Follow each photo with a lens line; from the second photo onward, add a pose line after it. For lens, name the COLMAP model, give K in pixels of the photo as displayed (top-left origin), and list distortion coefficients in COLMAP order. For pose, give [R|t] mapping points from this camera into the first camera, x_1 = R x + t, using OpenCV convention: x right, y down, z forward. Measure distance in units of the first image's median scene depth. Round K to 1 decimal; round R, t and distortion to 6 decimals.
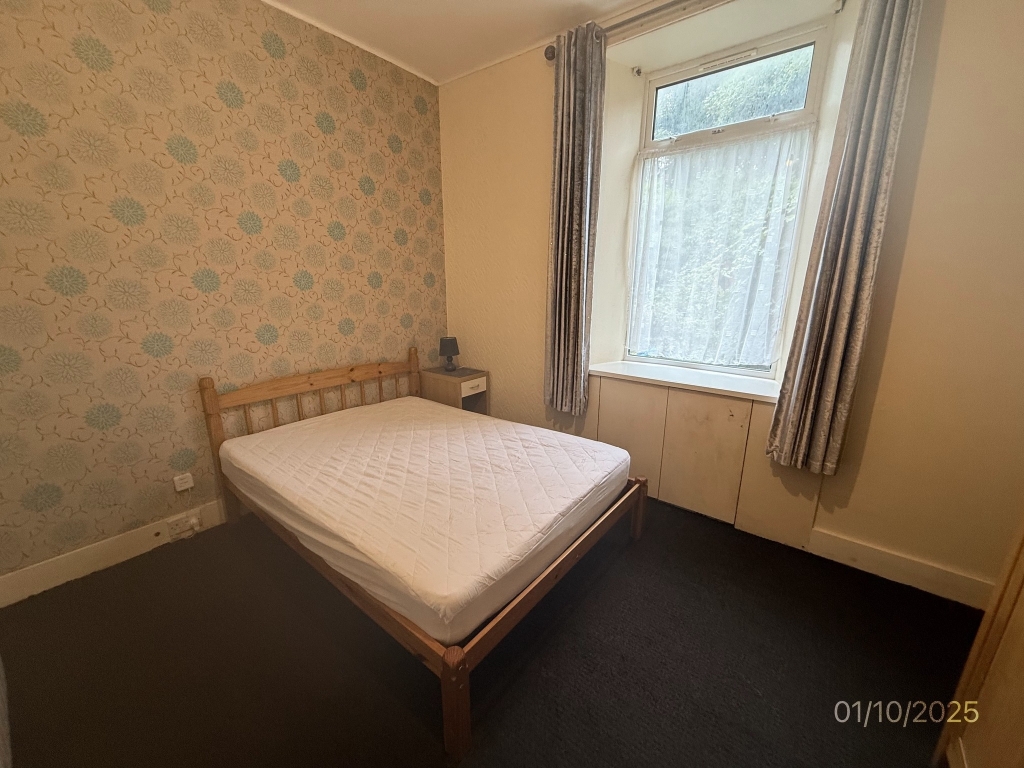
lens RADIAL K [[403.7, 0, 511.0], [0, 403.7, 384.1], [0, 0, 1]] dist [-0.000201, 0.000290]
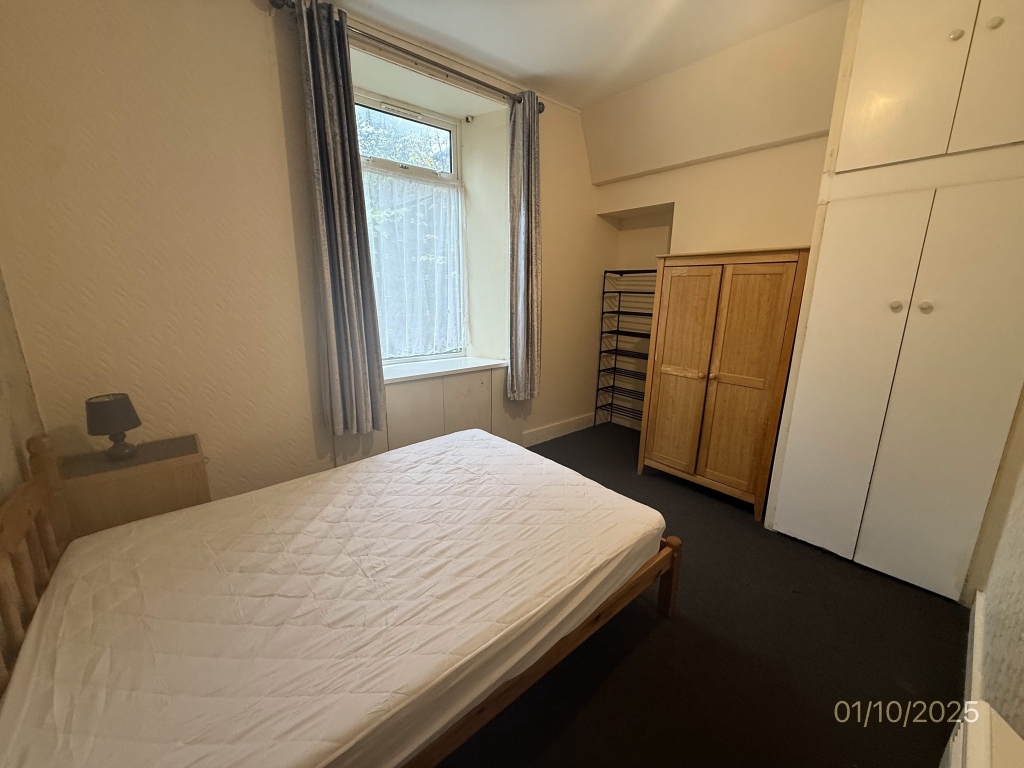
lens RADIAL K [[403.7, 0, 511.0], [0, 403.7, 384.1], [0, 0, 1]] dist [-0.000201, 0.000290]
pose [[0.190492, -0.224923, 0.955574, -0.780568], [0.240055, 0.954520, 0.176820, -0.143662], [-0.951886, 0.195708, 0.235822, 0.560769]]
